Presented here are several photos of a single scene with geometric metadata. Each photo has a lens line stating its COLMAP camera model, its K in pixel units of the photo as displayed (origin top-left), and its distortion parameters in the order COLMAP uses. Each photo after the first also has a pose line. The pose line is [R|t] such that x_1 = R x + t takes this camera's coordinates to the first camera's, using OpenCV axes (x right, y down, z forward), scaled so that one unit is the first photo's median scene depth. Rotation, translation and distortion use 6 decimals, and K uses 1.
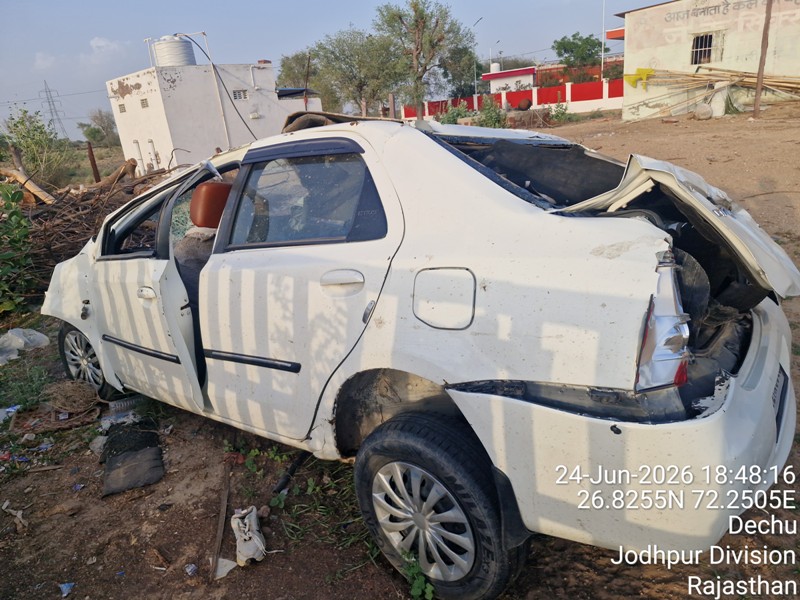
lens RADIAL K [[565.0, 0, 399.6], [0, 565.0, 297.1], [0, 0, 1]] dist [0.049155, -0.050118]
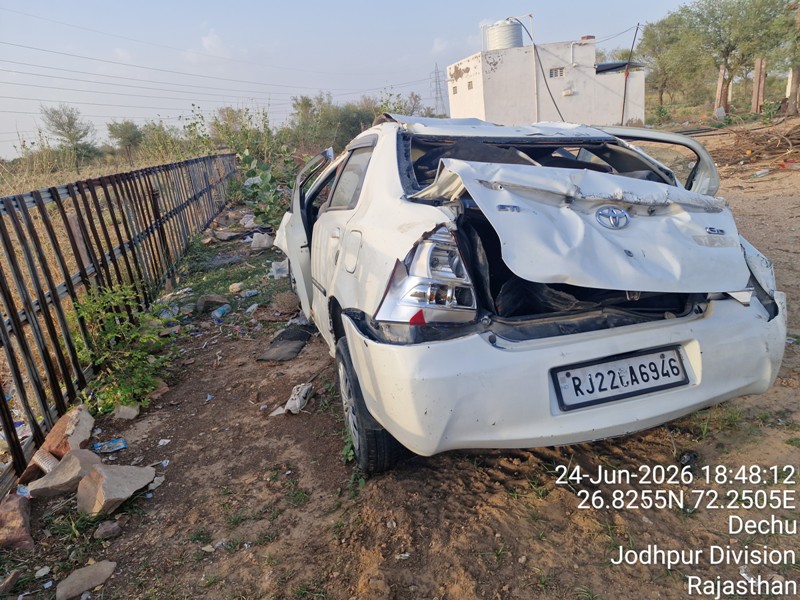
lens RADIAL K [[565.0, 0, 405.5], [0, 565.0, 298.8], [0, 0, 1]] dist [0.049155, -0.050118]
pose [[0.830255, 0.169506, -0.530984, 0.628578], [-0.144374, 0.985525, 0.088863, -0.016567], [0.538361, 0.002881, 0.842709, -0.103662]]
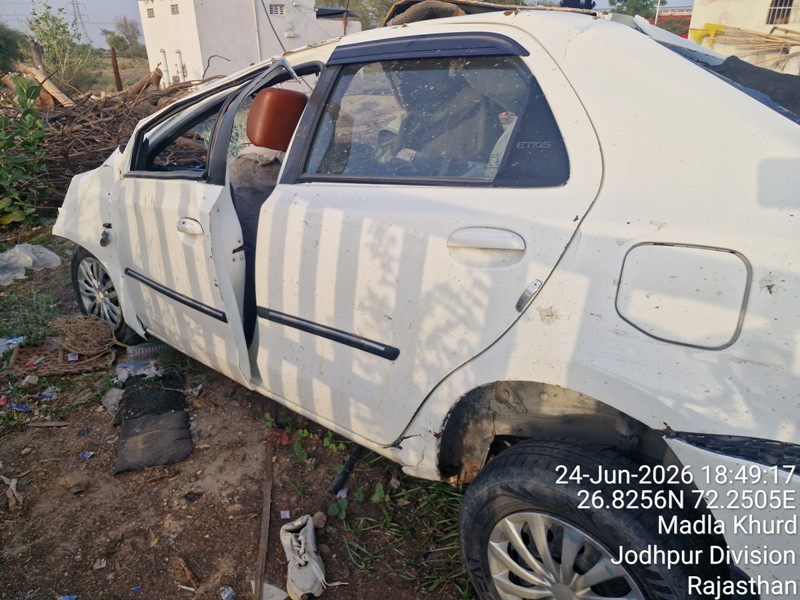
lens RADIAL K [[565.0, 0, 397.3], [0, 565.0, 290.0], [0, 0, 1]] dist [0.049155, -0.050118]
pose [[0.994602, 0.102818, -0.013951, -0.142024], [-0.101252, 0.991128, 0.086102, -0.015213], [0.022680, -0.084225, 0.996189, 0.230440]]
